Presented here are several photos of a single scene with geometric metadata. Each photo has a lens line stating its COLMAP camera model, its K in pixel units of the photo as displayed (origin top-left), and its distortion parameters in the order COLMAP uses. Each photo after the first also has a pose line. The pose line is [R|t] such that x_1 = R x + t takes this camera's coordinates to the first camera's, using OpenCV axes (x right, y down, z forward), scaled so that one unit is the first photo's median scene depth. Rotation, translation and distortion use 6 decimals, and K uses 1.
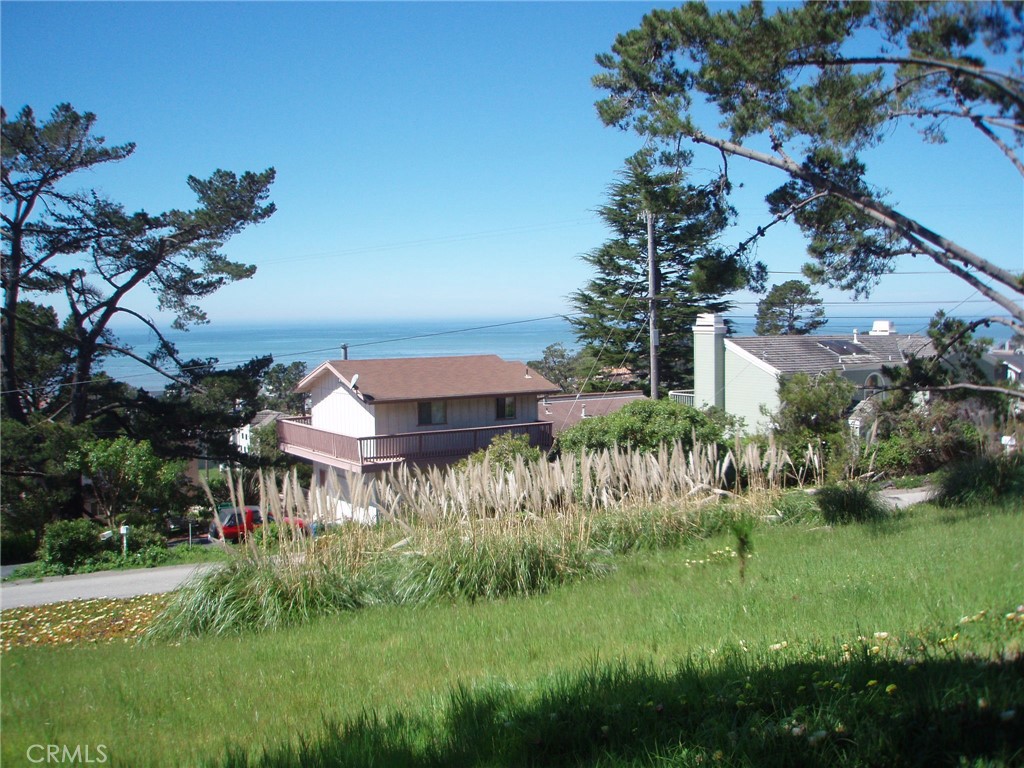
lens RADIAL K [[1062.4, 0, 507.8], [0, 1062.4, 370.2], [0, 0, 1]] dist [-0.110548, 0.000000]
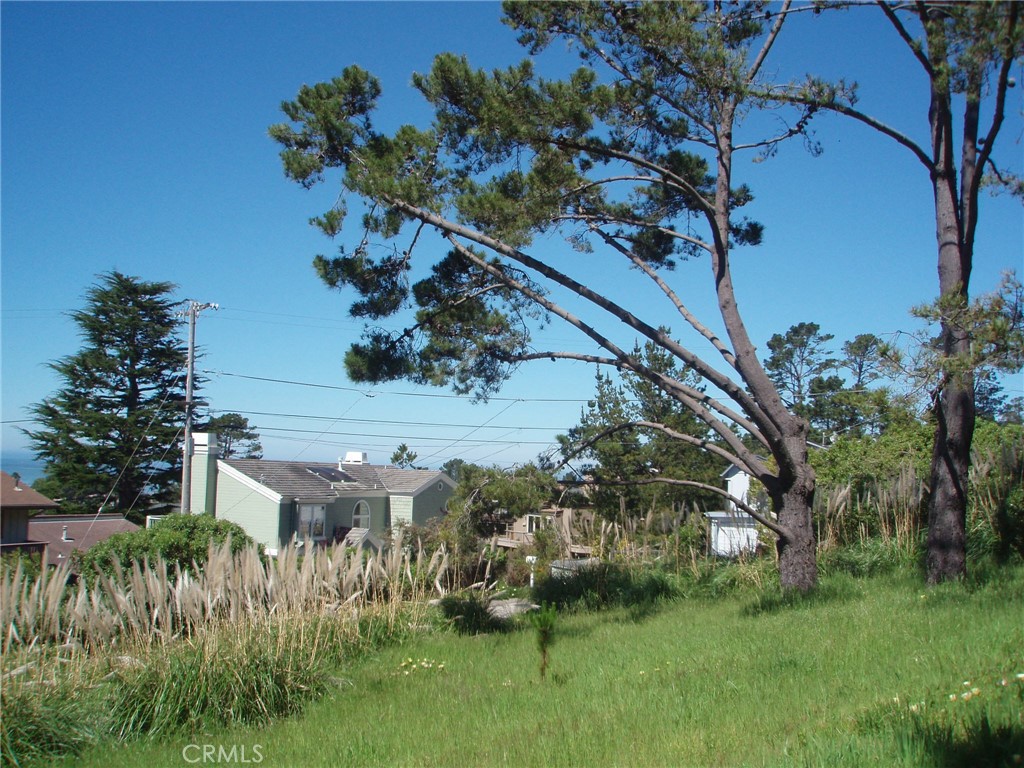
lens RADIAL K [[1062.4, 0, 495.3], [0, 1062.4, 372.2], [0, 0, 1]] dist [-0.110548, 0.000000]
pose [[0.850656, 0.083311, 0.519079, -0.092106], [-0.013516, 0.990503, -0.136823, 0.021107], [-0.525549, 0.109374, 0.843704, 0.079068]]
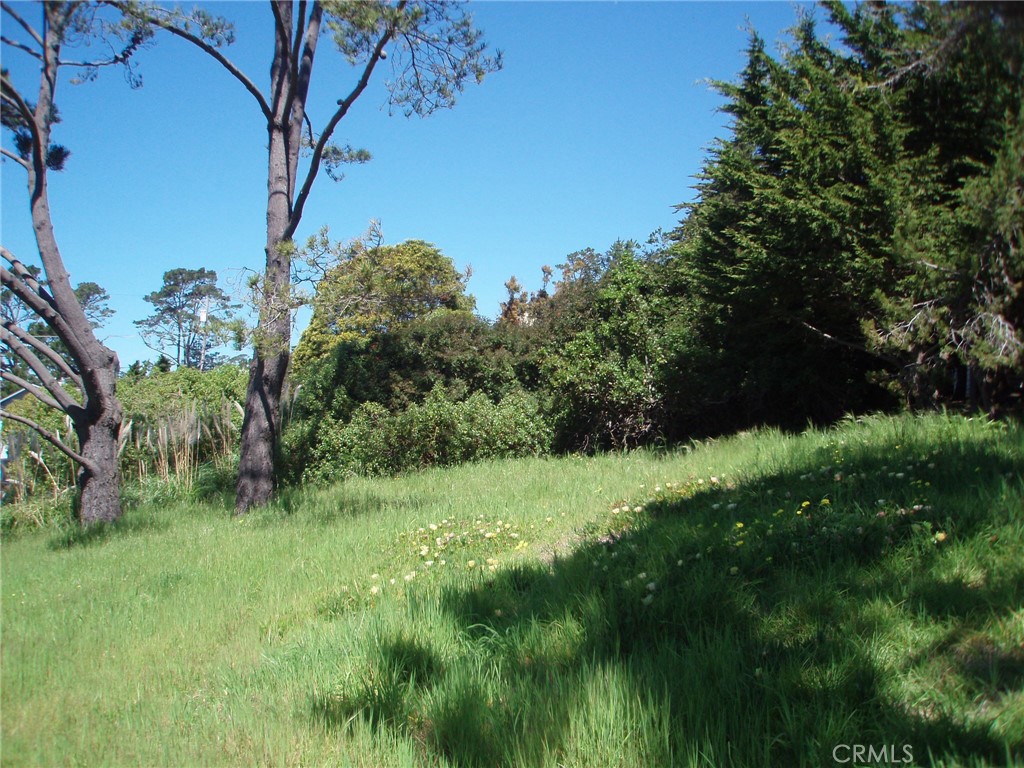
lens RADIAL K [[1062.4, 0, 510.5], [0, 1062.4, 385.1], [0, 0, 1]] dist [-0.110548, 0.000000]
pose [[0.261596, 0.077633, 0.962050, -0.115984], [0.010699, 0.996465, -0.083320, 0.028056], [-0.965118, 0.032089, 0.259841, 0.105997]]
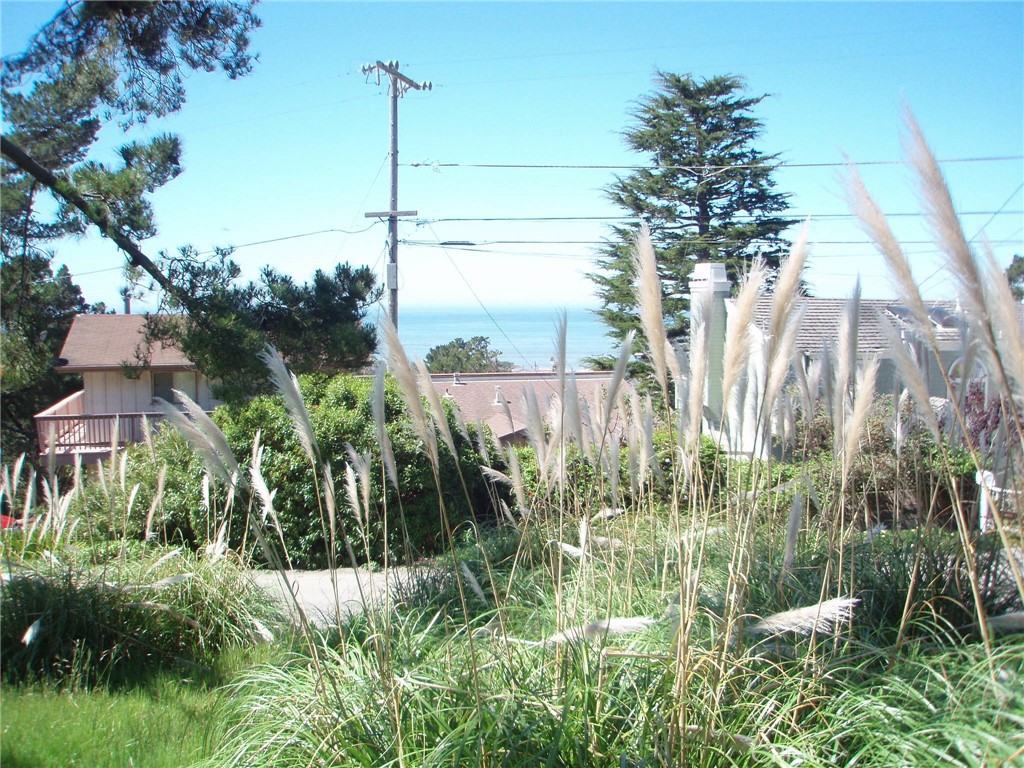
lens RADIAL K [[1062.4, 0, 515.9], [0, 1062.4, 375.0], [0, 0, 1]] dist [-0.110548, 0.000000]
pose [[0.955825, 0.033068, -0.292071, 0.324083], [-0.026615, 0.999306, 0.026042, 0.005982], [0.292730, -0.017118, 0.956042, 0.346770]]
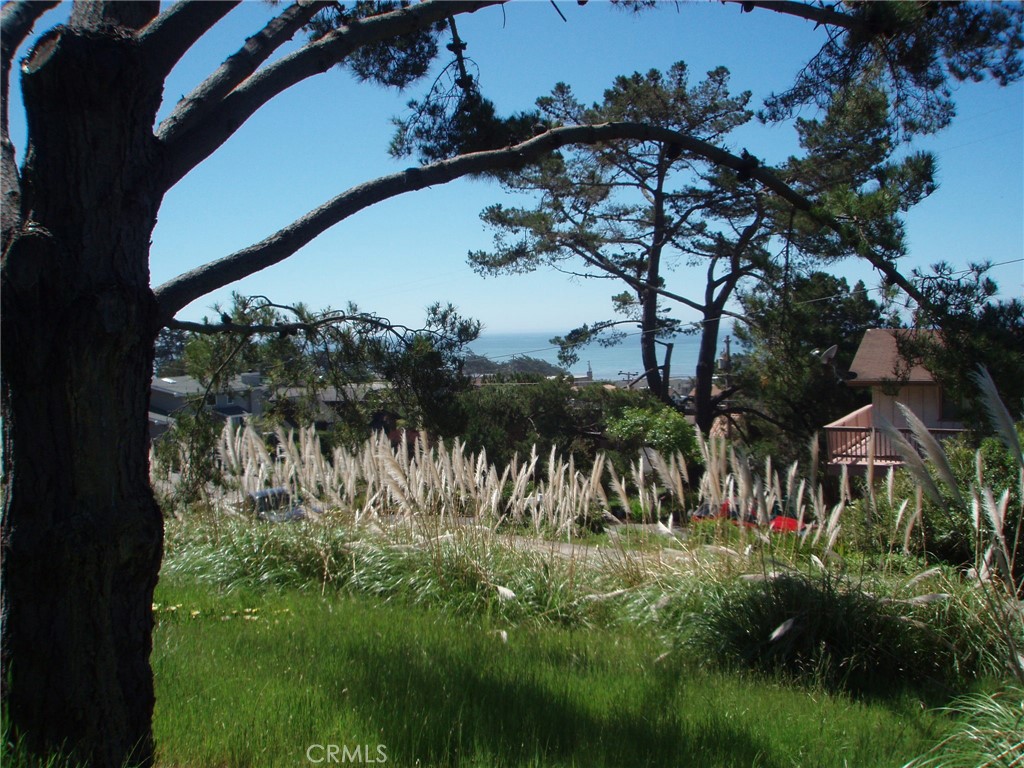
lens RADIAL K [[1062.4, 0, 497.2], [0, 1062.4, 369.1], [0, 0, 1]] dist [-0.110548, 0.000000]
pose [[0.502001, 0.040215, -0.863931, 0.331723], [-0.029796, 0.999130, 0.029194, 0.005318], [0.864354, 0.011086, 0.502762, 0.348031]]
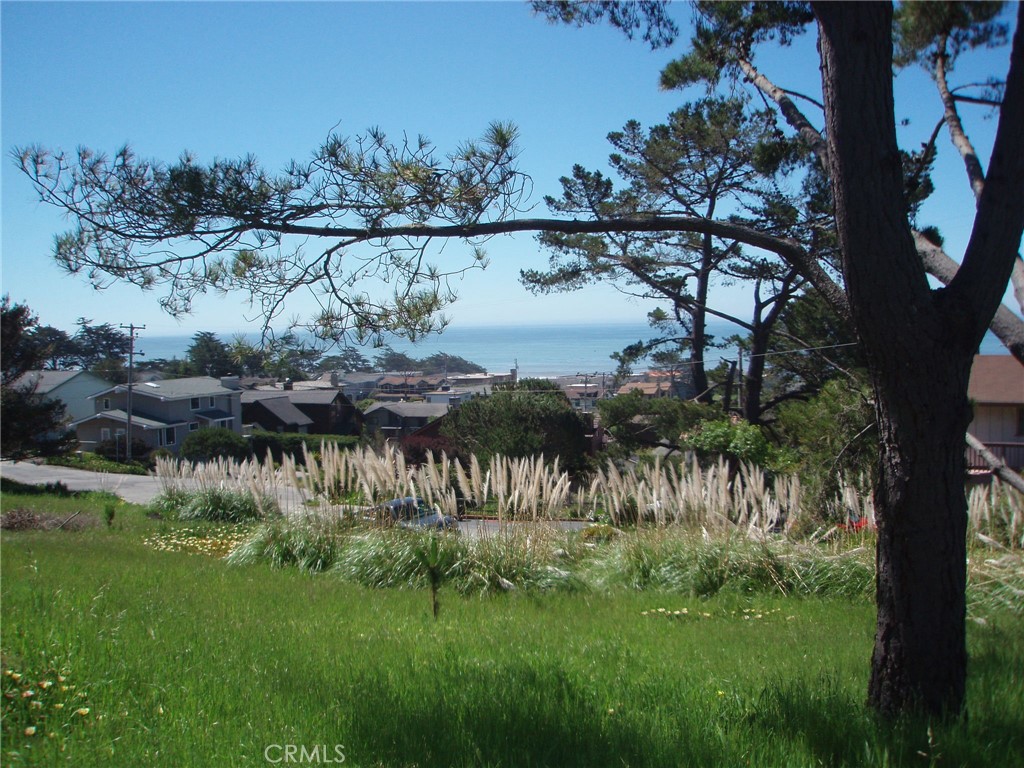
lens RADIAL K [[1062.4, 0, 501.2], [0, 1062.4, 357.7], [0, 0, 1]] dist [-0.110548, 0.000000]
pose [[0.585020, 0.037288, -0.810161, 0.302032], [-0.035084, 0.999171, 0.020654, -0.010477], [0.810260, 0.016341, 0.585843, 0.169987]]
